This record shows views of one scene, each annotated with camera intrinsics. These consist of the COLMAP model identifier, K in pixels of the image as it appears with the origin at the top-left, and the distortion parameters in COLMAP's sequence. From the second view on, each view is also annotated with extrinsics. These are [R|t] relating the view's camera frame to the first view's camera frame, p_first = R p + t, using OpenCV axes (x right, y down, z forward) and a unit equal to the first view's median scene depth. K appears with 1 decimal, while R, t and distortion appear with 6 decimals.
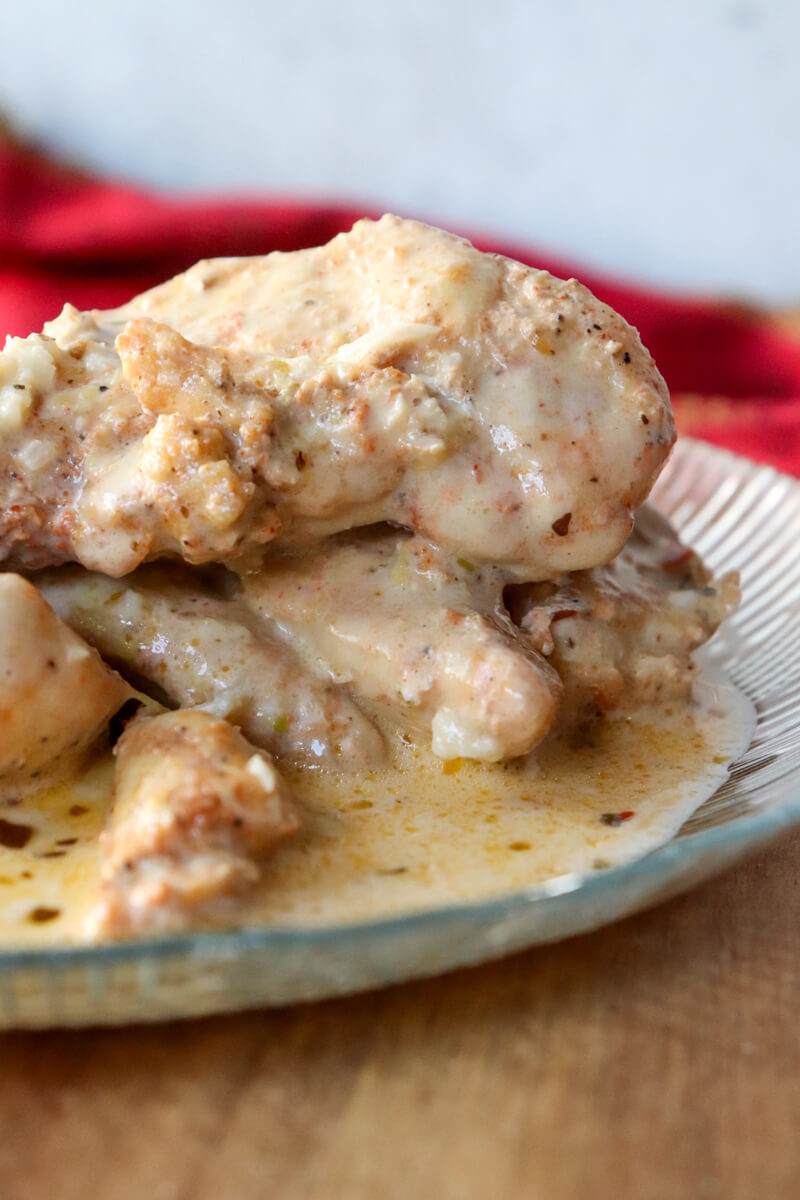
lens RADIAL K [[2675.8, 0, 400.0], [0, 2675.8, 600.0], [0, 0, 1]] dist [0.171542, -0.070008]
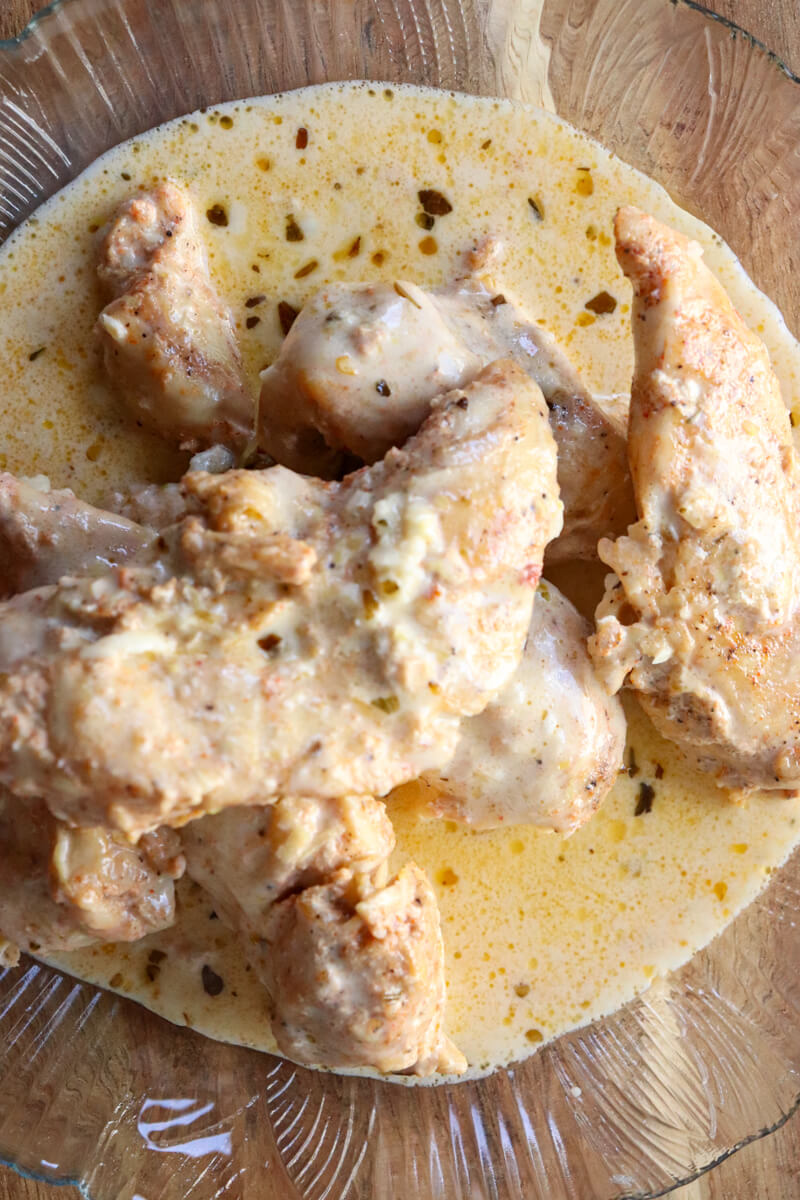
lens RADIAL K [[2675.8, 0, 400.0], [0, 2675.8, 600.0], [0, 0, 1]] dist [0.171542, -0.070008]
pose [[-0.947324, 0.318329, -0.035260, -0.092784], [-0.148534, -0.339130, 0.928940, -1.303674], [0.283751, 0.885244, 0.368548, 0.562333]]
